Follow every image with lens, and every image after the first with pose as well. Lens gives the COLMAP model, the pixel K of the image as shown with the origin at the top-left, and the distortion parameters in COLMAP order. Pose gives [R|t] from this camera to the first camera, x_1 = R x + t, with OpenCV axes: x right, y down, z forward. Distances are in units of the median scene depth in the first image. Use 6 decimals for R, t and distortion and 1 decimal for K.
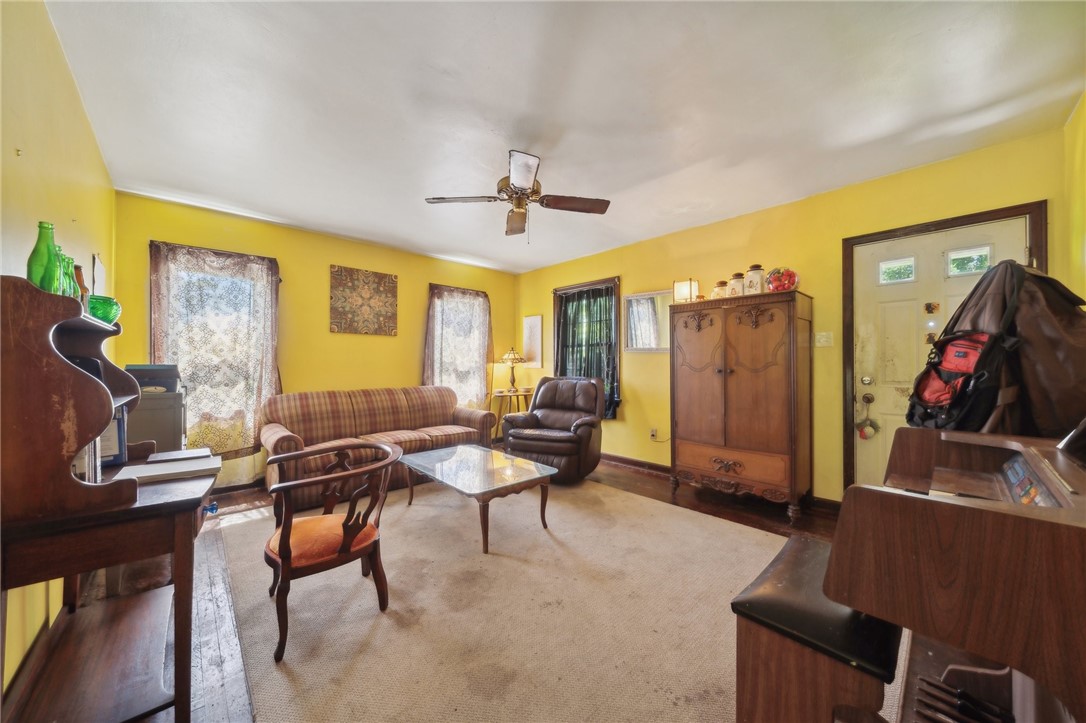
lens RADIAL K [[378.1, 0, 540.4], [0, 378.1, 365.7], [0, 0, 1]] dist [-0.002271, -0.000094]
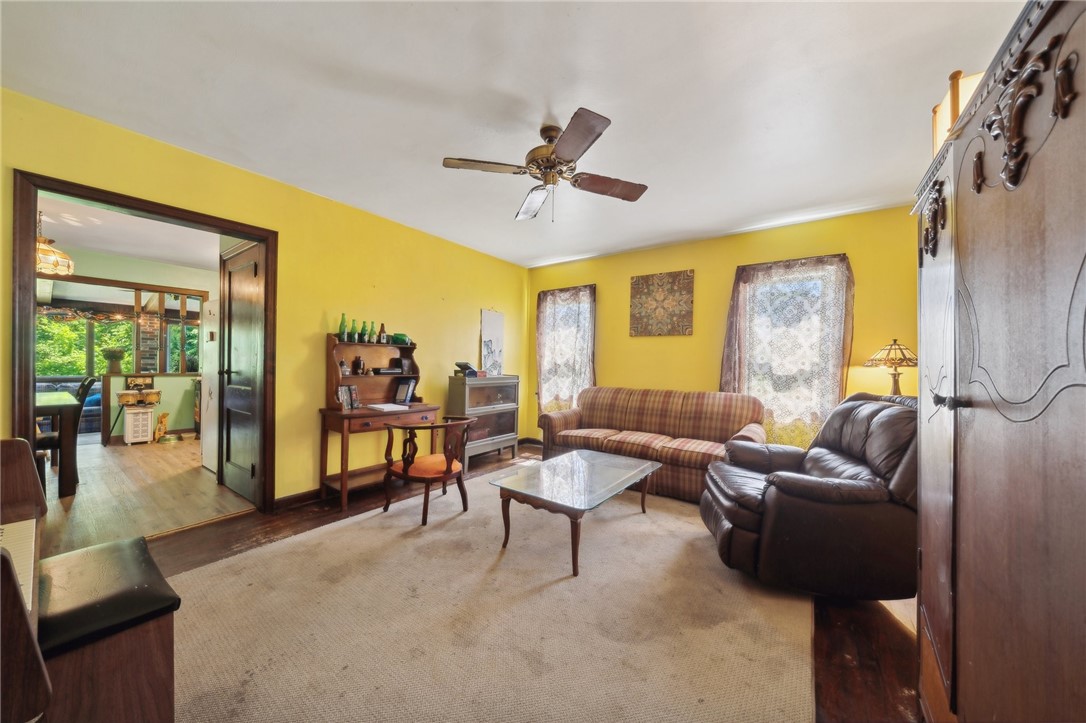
lens RADIAL K [[378.1, 0, 540.4], [0, 378.1, 365.7], [0, 0, 1]] dist [-0.002271, -0.000094]
pose [[0.180846, 0.009433, -0.983466, 0.502130], [-0.018976, 0.999801, 0.006100, -0.002915], [0.983328, 0.017559, 0.180989, 0.517033]]
